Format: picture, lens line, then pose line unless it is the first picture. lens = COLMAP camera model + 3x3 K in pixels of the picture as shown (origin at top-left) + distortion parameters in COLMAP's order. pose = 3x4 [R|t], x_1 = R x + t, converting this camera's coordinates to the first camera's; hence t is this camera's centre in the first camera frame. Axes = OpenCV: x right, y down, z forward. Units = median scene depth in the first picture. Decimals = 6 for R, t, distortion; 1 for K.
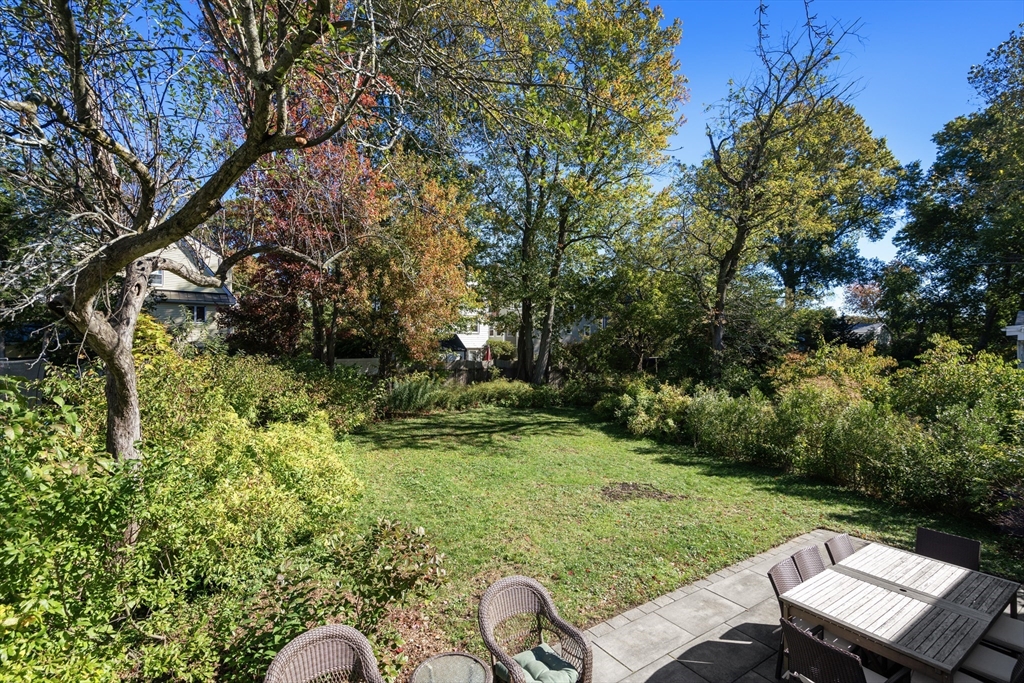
lens RADIAL K [[463.2, 0, 509.2], [0, 463.2, 345.3], [0, 0, 1]] dist [-0.001956, -0.000407]
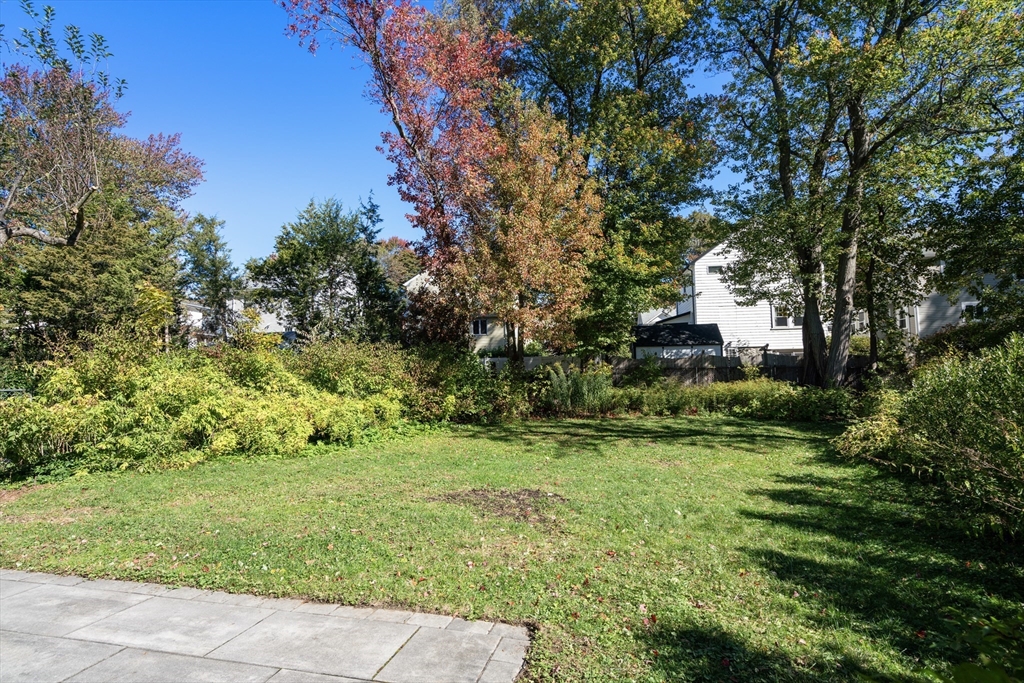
lens RADIAL K [[512.8, 0, 511.2], [0, 512.8, 340.8], [0, 0, 1]] dist [0.005521, 0.000268]
pose [[0.685010, -0.067844, -0.725368, 0.315236], [0.019983, 0.997030, -0.074382, 0.071849], [0.728260, 0.036457, 0.684331, 0.242510]]
